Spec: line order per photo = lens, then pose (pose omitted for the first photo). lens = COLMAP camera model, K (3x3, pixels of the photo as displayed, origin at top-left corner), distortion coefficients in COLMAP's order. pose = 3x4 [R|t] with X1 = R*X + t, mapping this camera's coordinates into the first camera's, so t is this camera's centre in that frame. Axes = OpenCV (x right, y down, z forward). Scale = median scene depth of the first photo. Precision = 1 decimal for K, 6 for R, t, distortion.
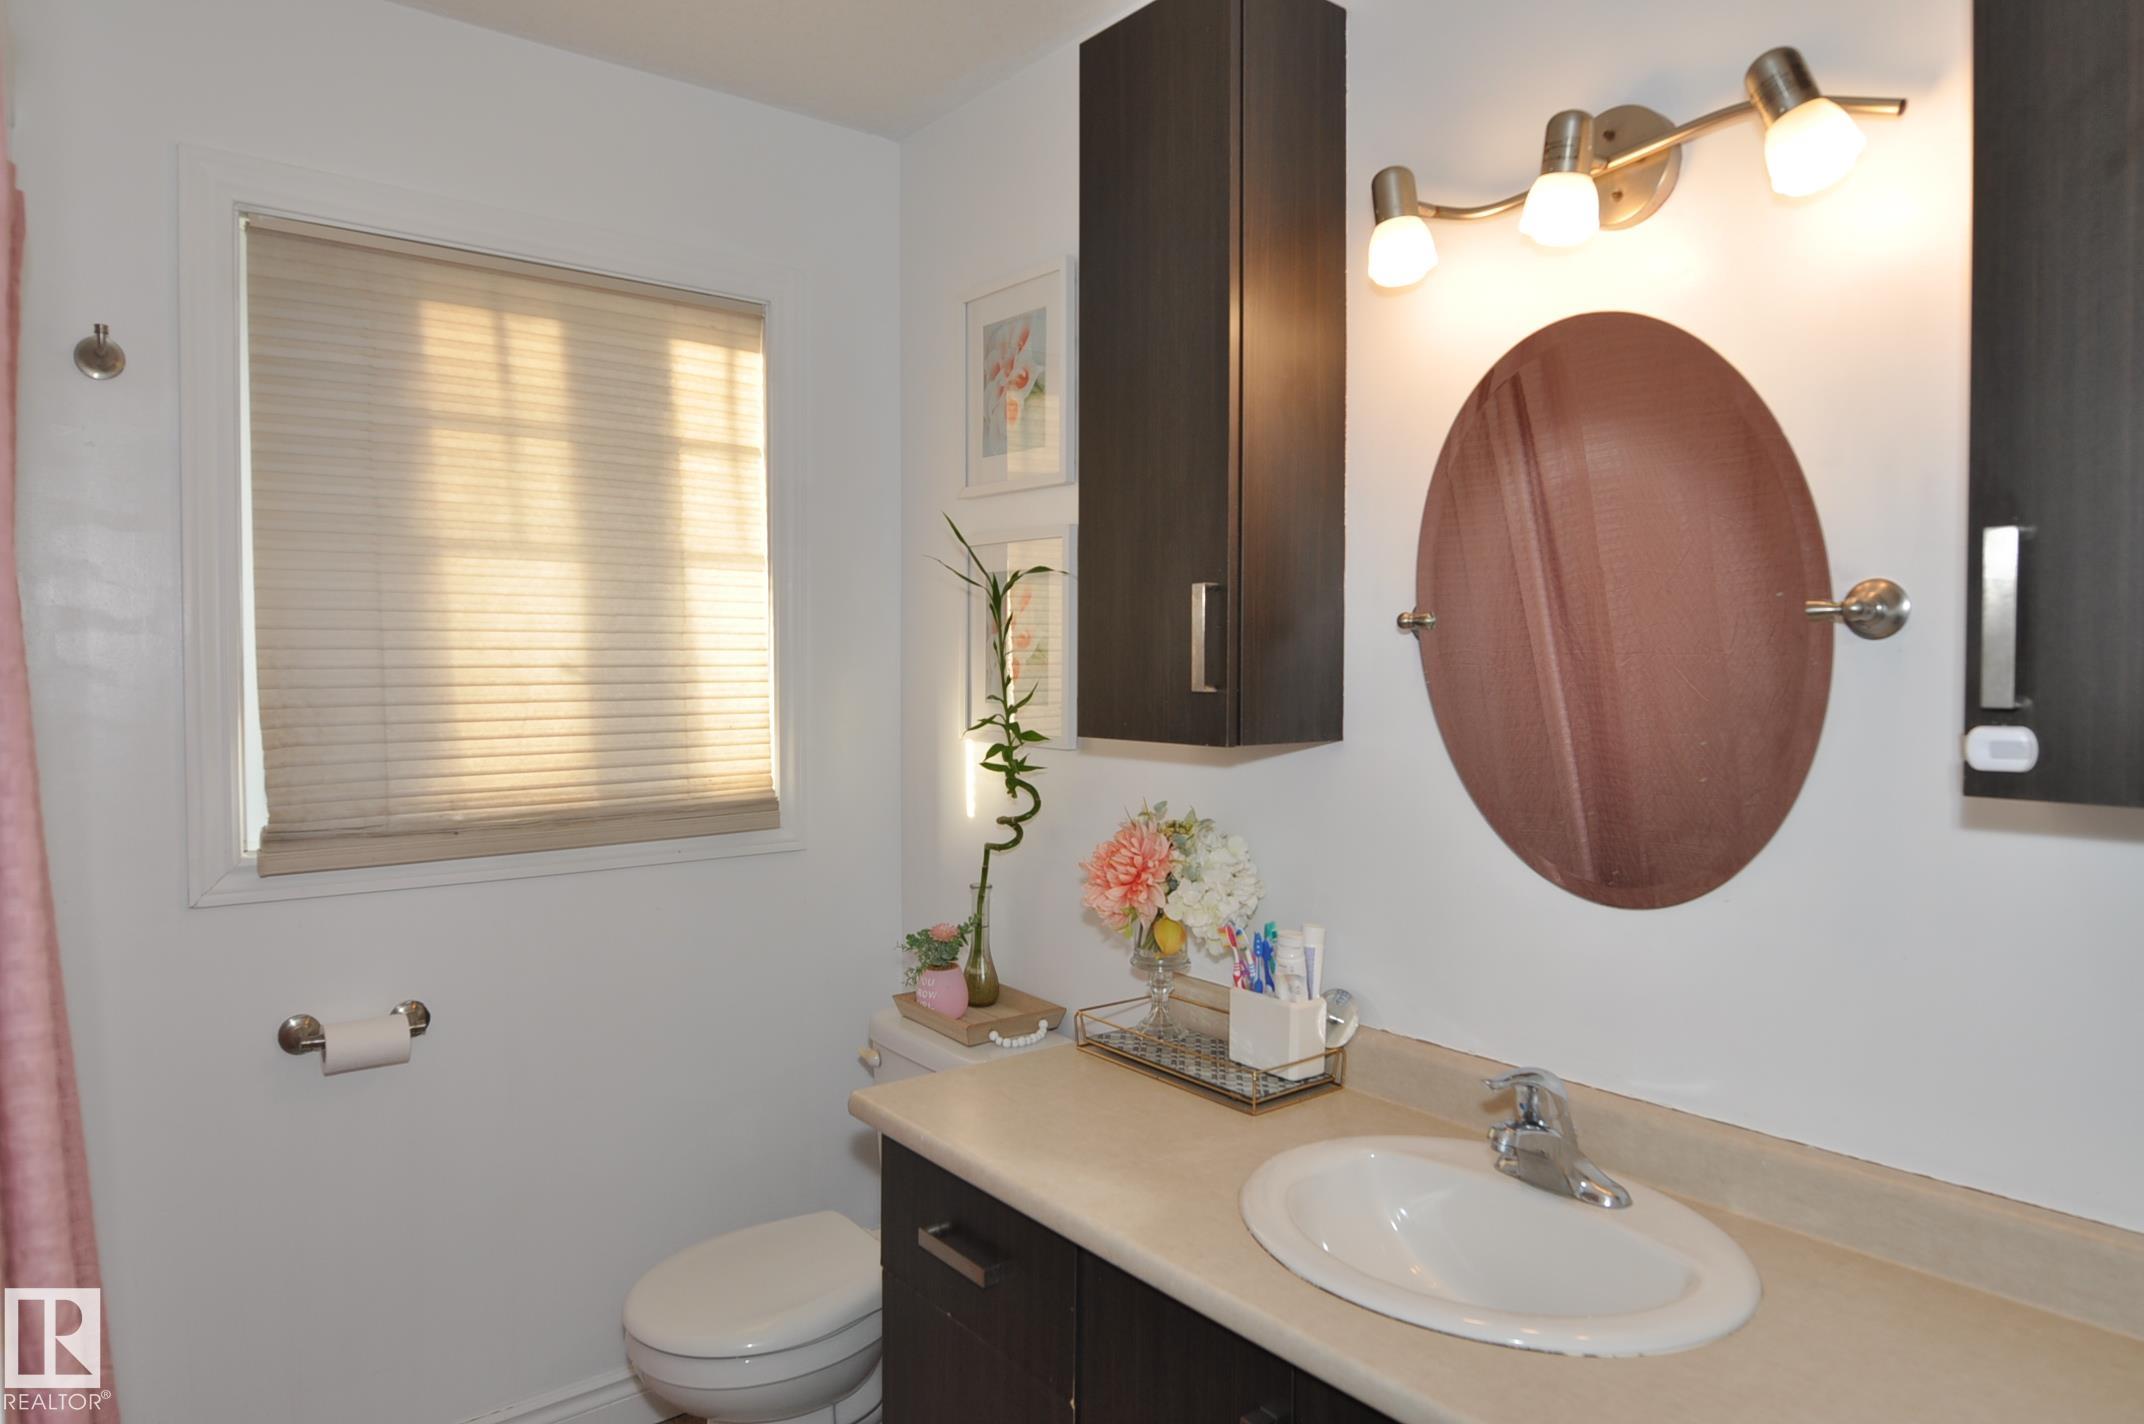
lens RADIAL K [[1301.4, 0, 1068.6], [0, 1301.4, 701.6], [0, 0, 1]] dist [-0.010440, -0.005329]
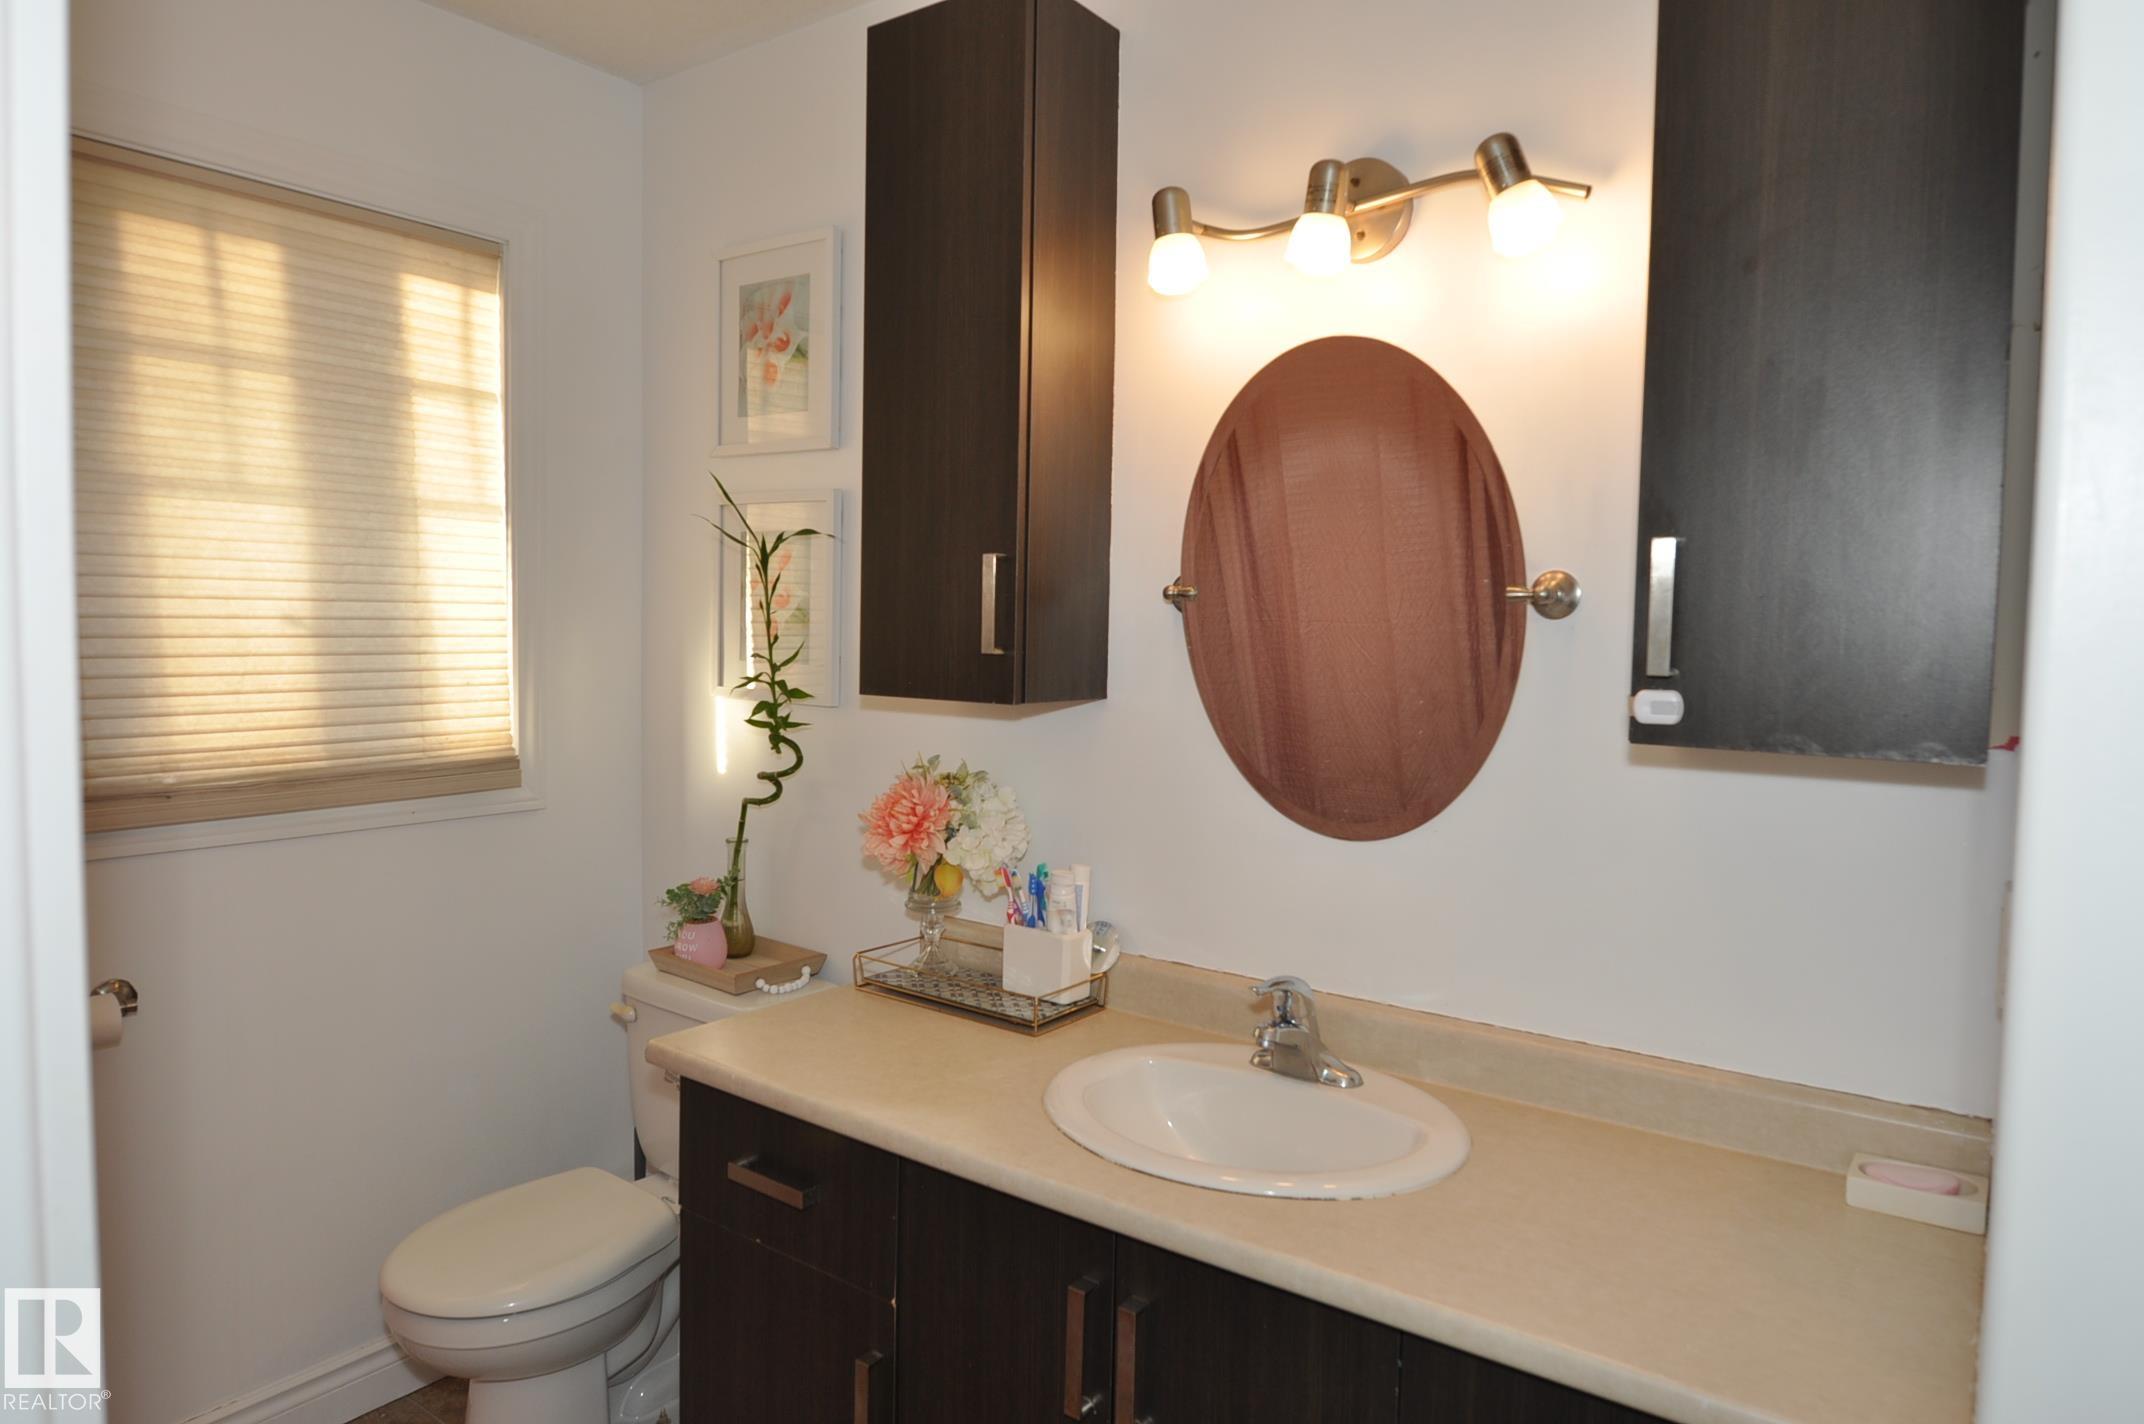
lens RADIAL K [[1301.4, 0, 1068.6], [0, 1301.4, 701.6], [0, 0, 1]] dist [-0.010440, -0.005329]
pose [[0.965571, 0.001092, 0.260138, -0.093252], [-0.009787, 0.999436, 0.032132, -0.002491], [-0.259956, -0.033572, 0.965037, -0.054090]]
